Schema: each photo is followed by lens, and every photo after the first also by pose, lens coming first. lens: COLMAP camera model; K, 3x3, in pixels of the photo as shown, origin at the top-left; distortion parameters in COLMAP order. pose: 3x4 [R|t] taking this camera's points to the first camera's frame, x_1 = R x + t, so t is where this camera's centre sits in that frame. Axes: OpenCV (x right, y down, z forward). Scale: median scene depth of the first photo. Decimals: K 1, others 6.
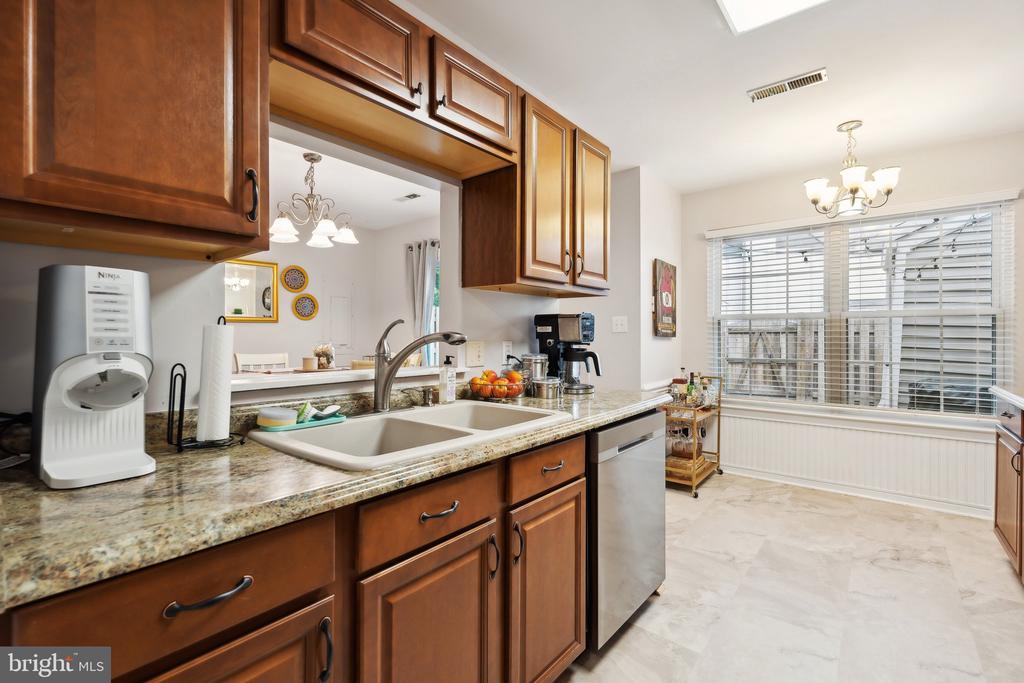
lens RADIAL K [[459.7, 0, 505.3], [0, 459.7, 337.5], [0, 0, 1]] dist [-0.009021, 0.000532]
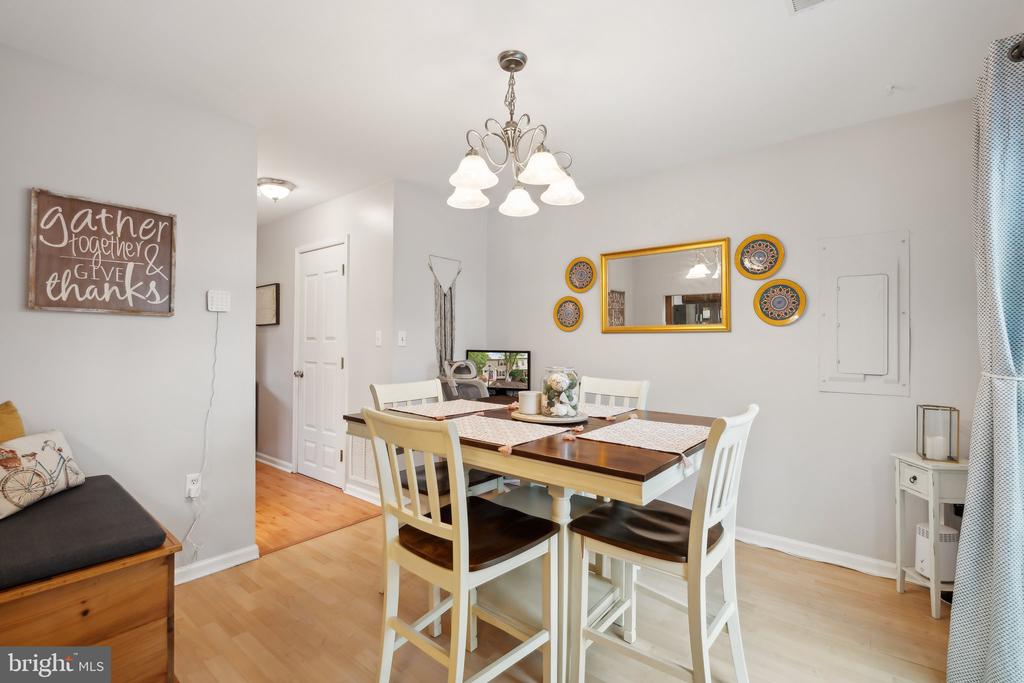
lens RADIAL K [[469.3, 0, 520.4], [0, 469.3, 340.3], [0, 0, 1]] dist [-0.012043, 0.002098]
pose [[0.031167, -0.002959, -0.999510, 0.212138], [-0.007514, 0.999967, -0.003194, -0.025178], [0.999486, 0.007610, 0.031144, 1.074837]]
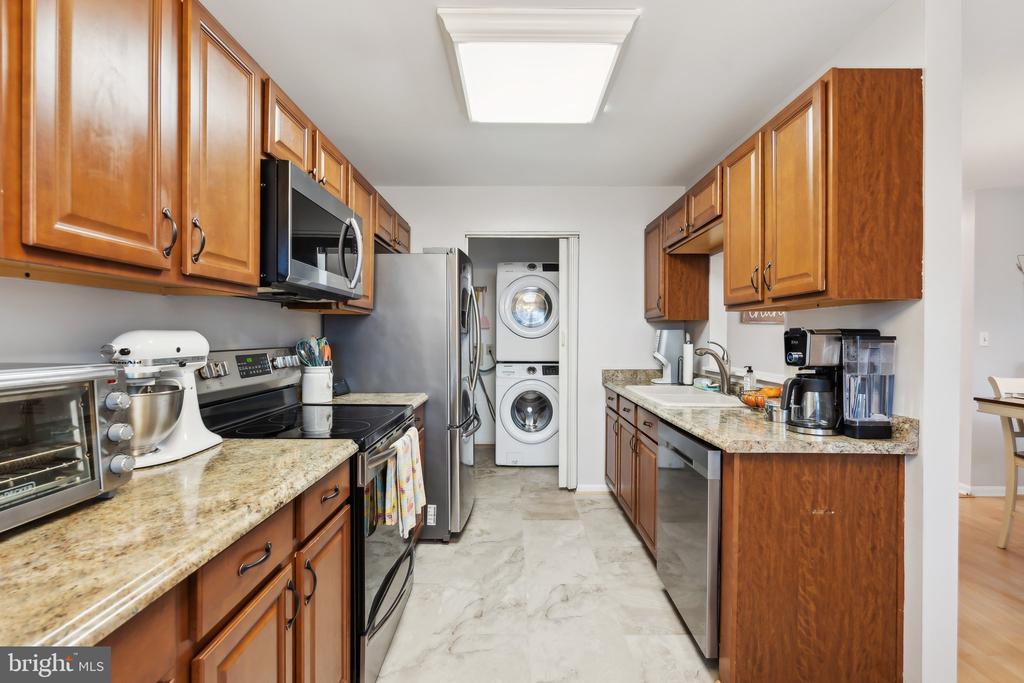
lens RADIAL K [[459.7, 0, 512.0], [0, 459.7, 341.3], [0, 0, 1]] dist [-0.009021, 0.000532]
pose [[-0.771793, -0.001071, -0.635873, 0.773356], [-0.012184, 0.999840, 0.013105, -0.027305], [0.635758, 0.017862, -0.771682, 0.956366]]
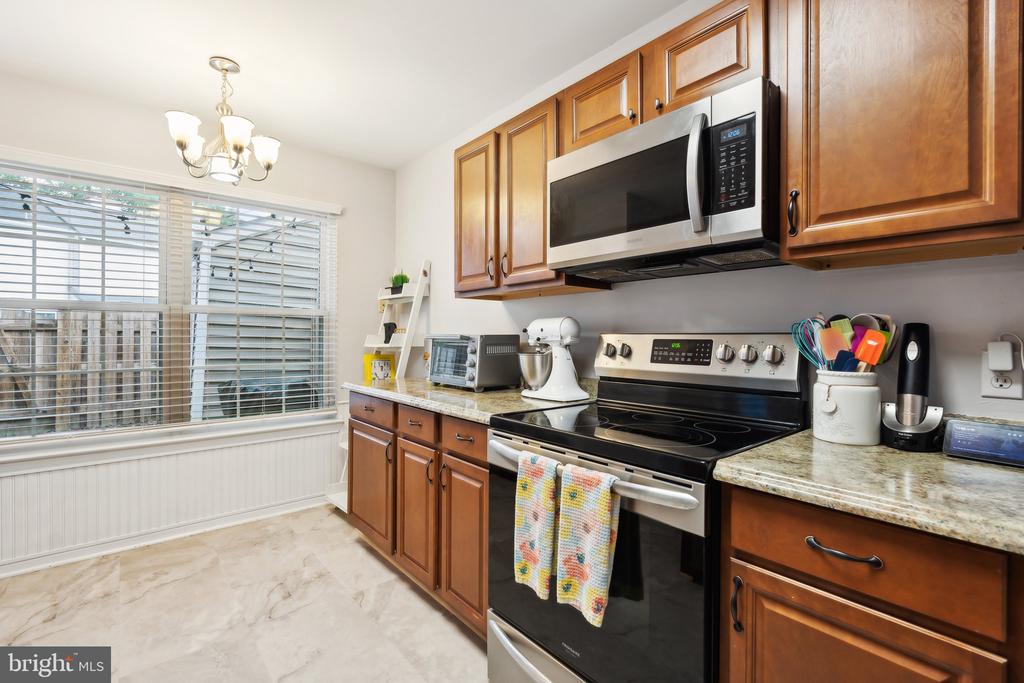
lens RADIAL K [[459.7, 0, 516.5], [0, 459.7, 335.0], [0, 0, 1]] dist [-0.009021, 0.000532]
pose [[0.172054, -0.000521, 0.985087, 0.068385], [0.004526, 0.999990, -0.000262, -0.002285], [-0.985077, 0.004504, 0.172055, 0.342950]]
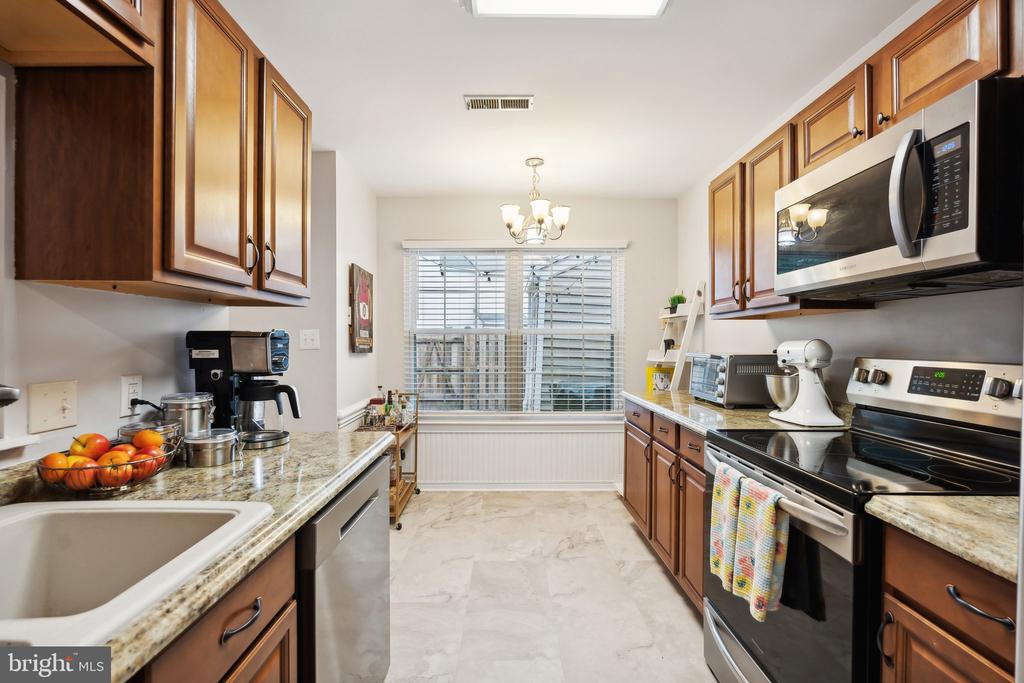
lens RADIAL K [[459.7, 0, 514.7], [0, 459.7, 344.0], [0, 0, 1]] dist [-0.009021, 0.000532]
pose [[0.761838, -0.003171, 0.647759, -0.000467], [0.002867, 0.999995, 0.001523, -0.023711], [-0.647761, 0.000697, 0.761843, 0.168986]]
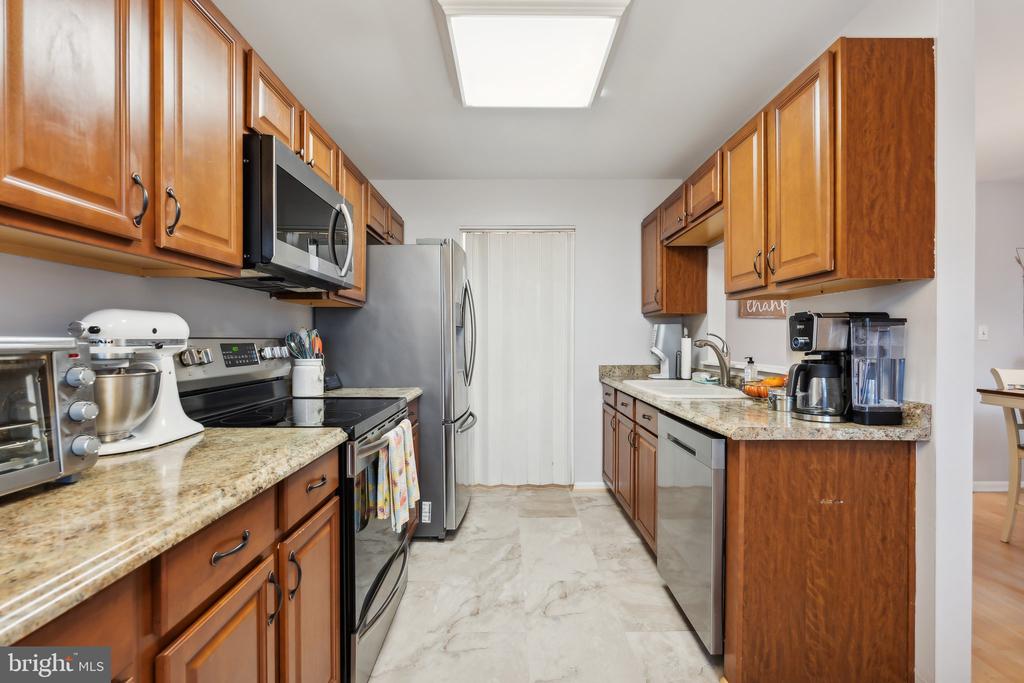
lens RADIAL K [[459.7, 0, 511.0], [0, 459.7, 345.5], [0, 0, 1]] dist [-0.009021, 0.000532]
pose [[-0.767429, 0.003243, -0.641126, 0.758999], [-0.008155, 0.999857, 0.014820, -0.005347], [0.641082, 0.016602, -0.767293, 0.939016]]
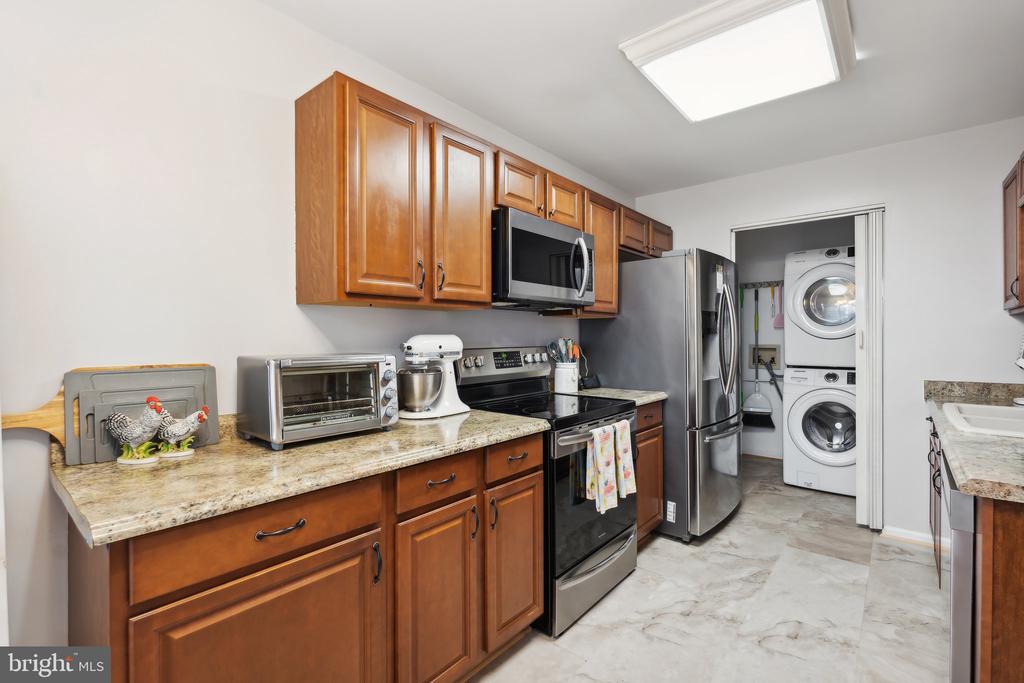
lens RADIAL K [[459.7, 0, 506.8], [0, 459.7, 340.9], [0, 0, 1]] dist [-0.009021, 0.000532]
pose [[-0.999809, -0.002708, 0.019336, 0.631351], [-0.002406, 0.999875, 0.015613, -0.029517], [-0.019376, 0.015564, -0.999691, 1.093360]]
